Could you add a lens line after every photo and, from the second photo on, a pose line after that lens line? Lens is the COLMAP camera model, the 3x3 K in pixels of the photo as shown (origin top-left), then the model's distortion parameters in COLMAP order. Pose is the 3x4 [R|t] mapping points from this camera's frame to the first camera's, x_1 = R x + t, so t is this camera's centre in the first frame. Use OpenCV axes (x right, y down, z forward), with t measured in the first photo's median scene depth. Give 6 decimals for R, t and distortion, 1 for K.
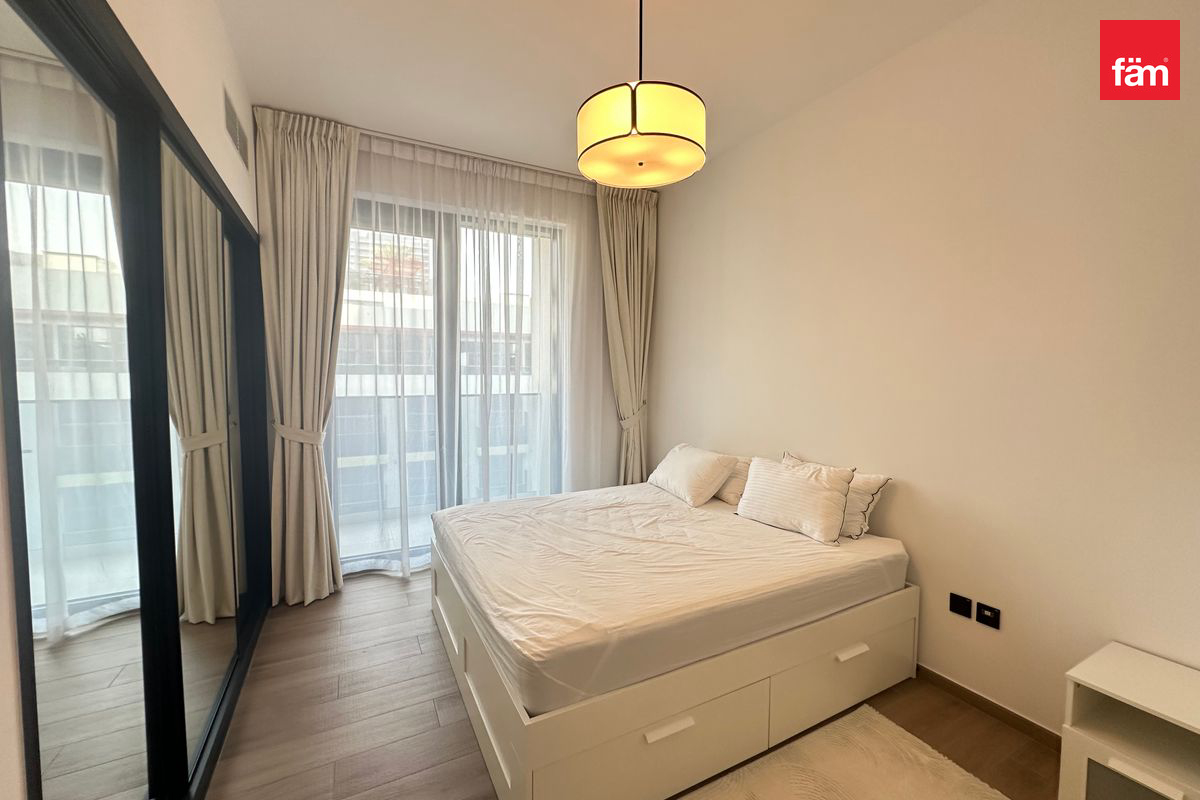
lens RADIAL K [[478.2, 0, 601.2], [0, 478.2, 402.3], [0, 0, 1]] dist [-0.000277, 0.001239]
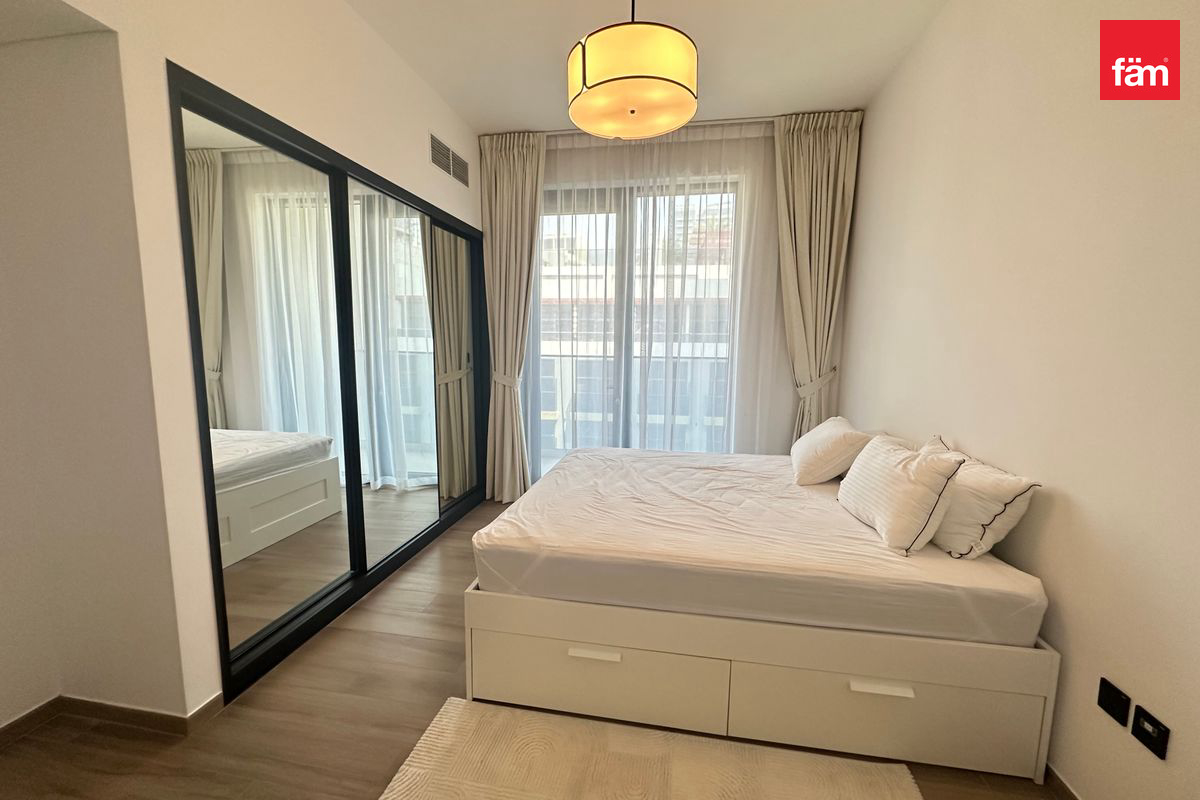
lens RADIAL K [[478.2, 0, 601.2], [0, 478.2, 402.3], [0, 0, 1]] dist [-0.000277, 0.001239]
pose [[0.792803, 0.081325, -0.604028, 0.466736], [-0.043578, 0.996085, 0.076913, 0.019947], [0.607918, -0.034655, 0.793243, 0.105133]]
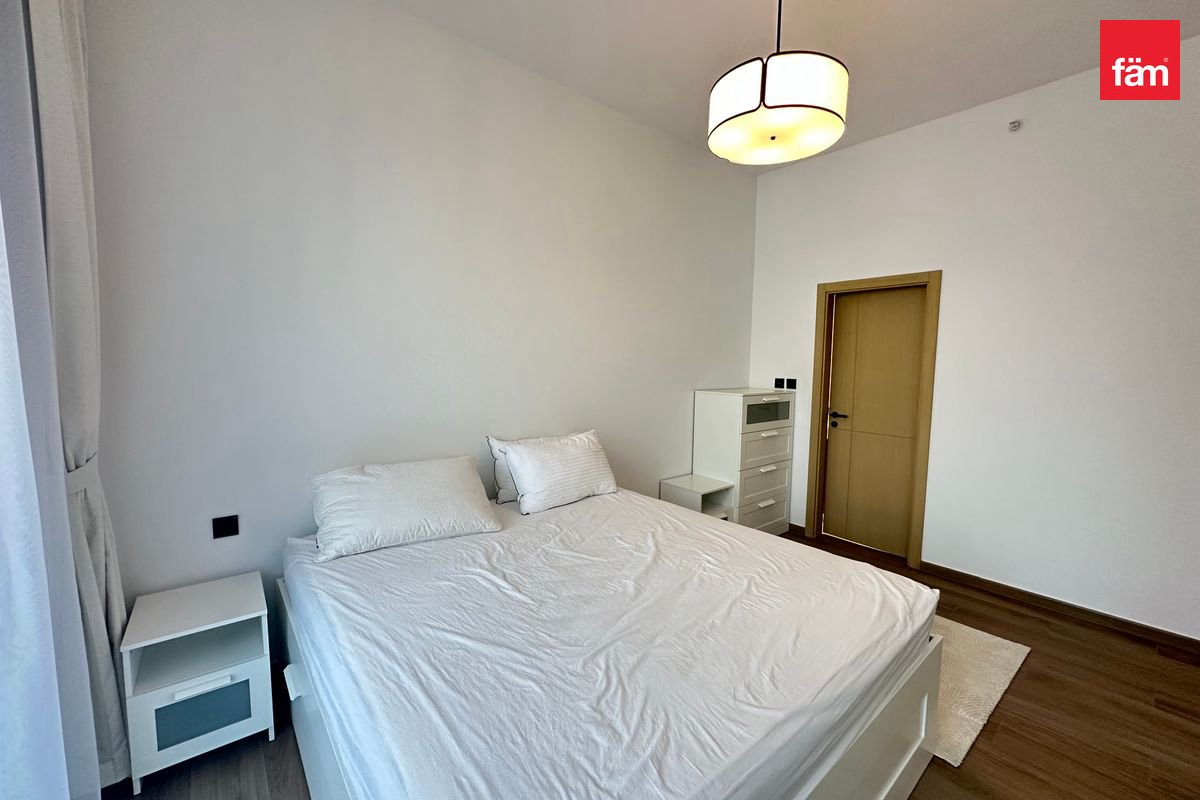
lens RADIAL K [[478.2, 0, 601.2], [0, 478.2, 402.3], [0, 0, 1]] dist [-0.000277, 0.001239]
pose [[-0.214122, -0.093094, 0.972361, -0.584332], [0.044702, 0.993471, 0.104959, -0.050146], [-0.975784, 0.065940, -0.208562, 1.088763]]
